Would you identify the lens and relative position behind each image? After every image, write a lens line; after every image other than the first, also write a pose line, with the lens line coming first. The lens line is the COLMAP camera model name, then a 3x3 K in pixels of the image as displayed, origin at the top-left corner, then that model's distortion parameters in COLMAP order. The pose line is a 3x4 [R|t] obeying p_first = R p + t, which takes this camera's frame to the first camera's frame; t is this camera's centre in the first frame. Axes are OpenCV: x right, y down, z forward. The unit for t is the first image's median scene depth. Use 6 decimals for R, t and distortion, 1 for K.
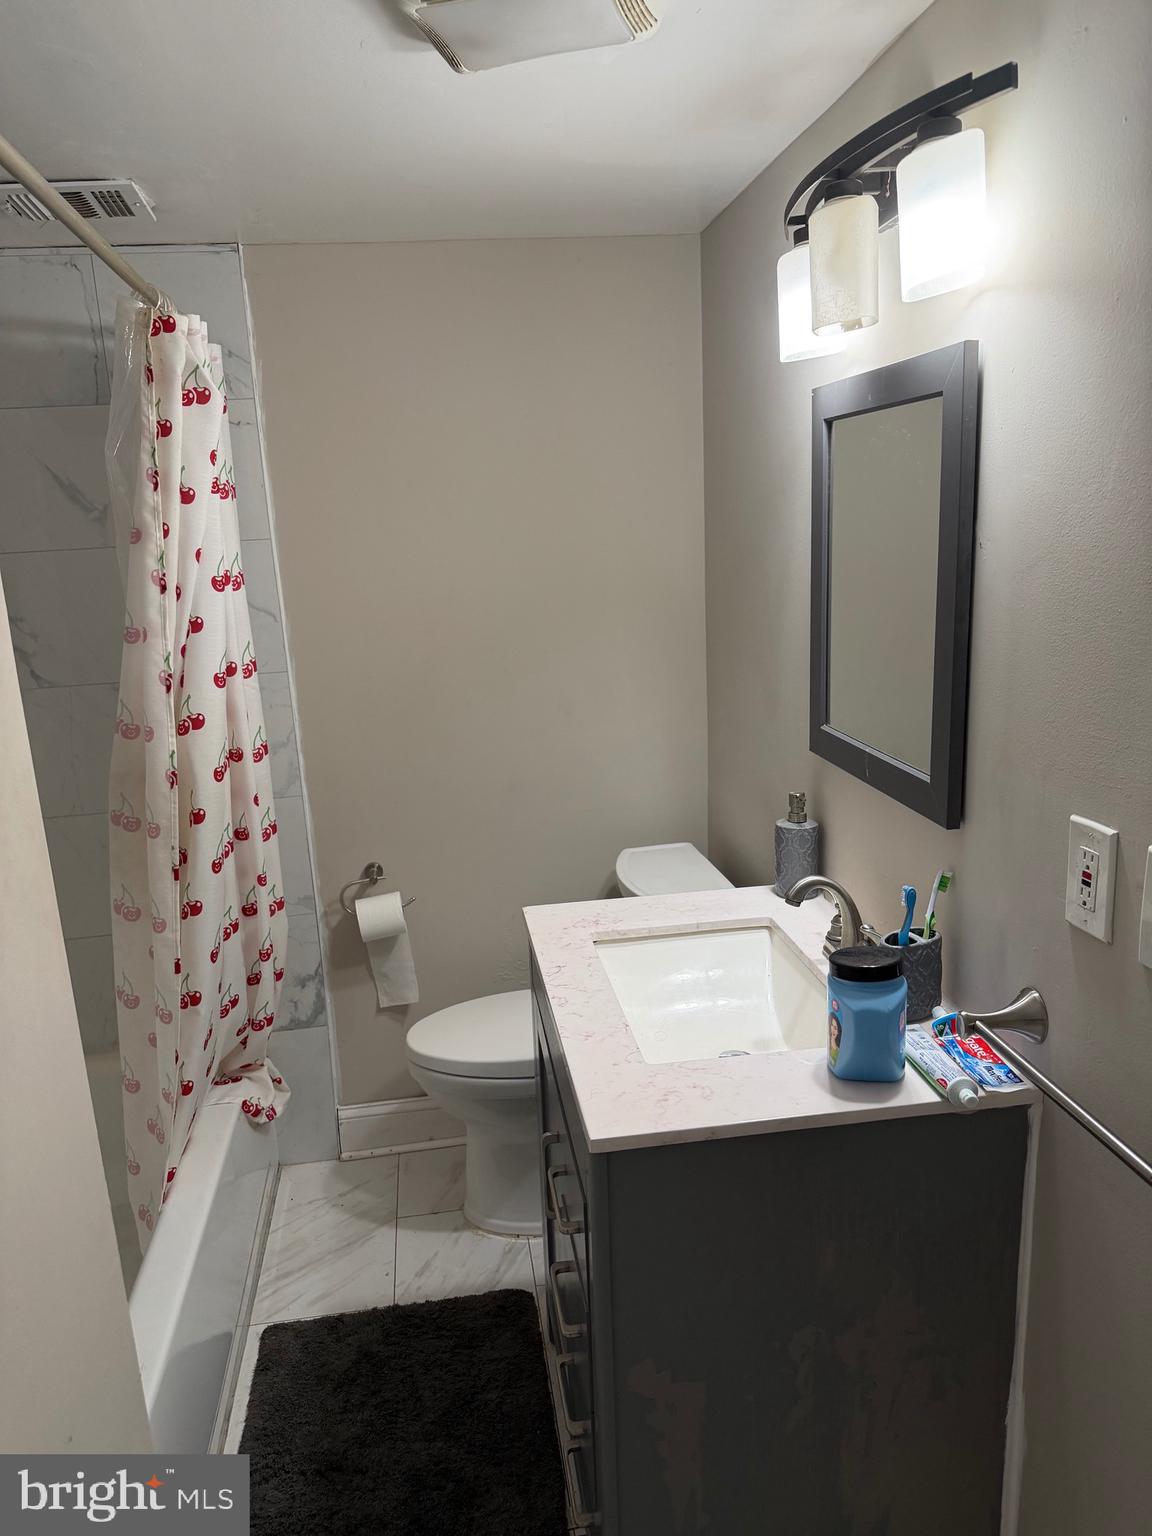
lens RADIAL K [[1062.1, 0, 579.4], [0, 1062.1, 776.0], [0, 0, 1]] dist [0.063363, -0.098133]
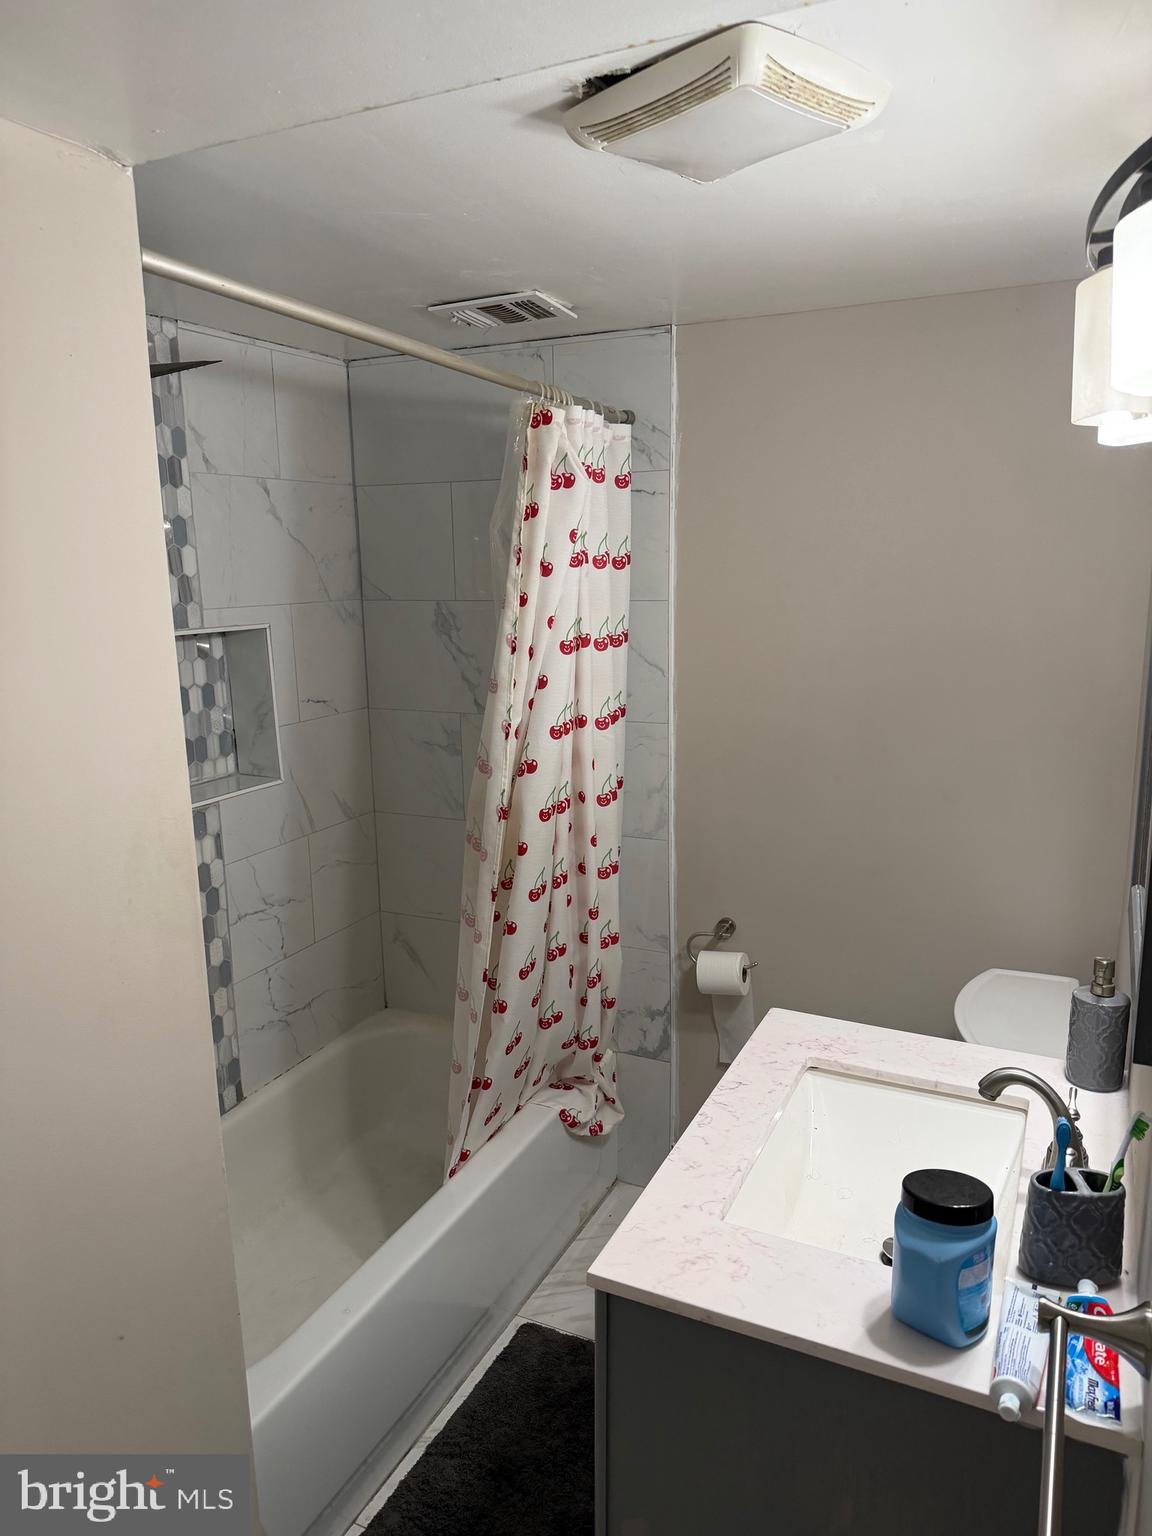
lens RADIAL K [[1069.7, 0, 576.0], [0, 1069.7, 768.0], [0, 0, 1]] dist [0.124662, -0.198862]
pose [[0.822654, 0.145160, -0.549700, 0.292510], [-0.153216, 0.987690, 0.031526, -0.088999], [0.547509, 0.058288, 0.834767, 0.078860]]
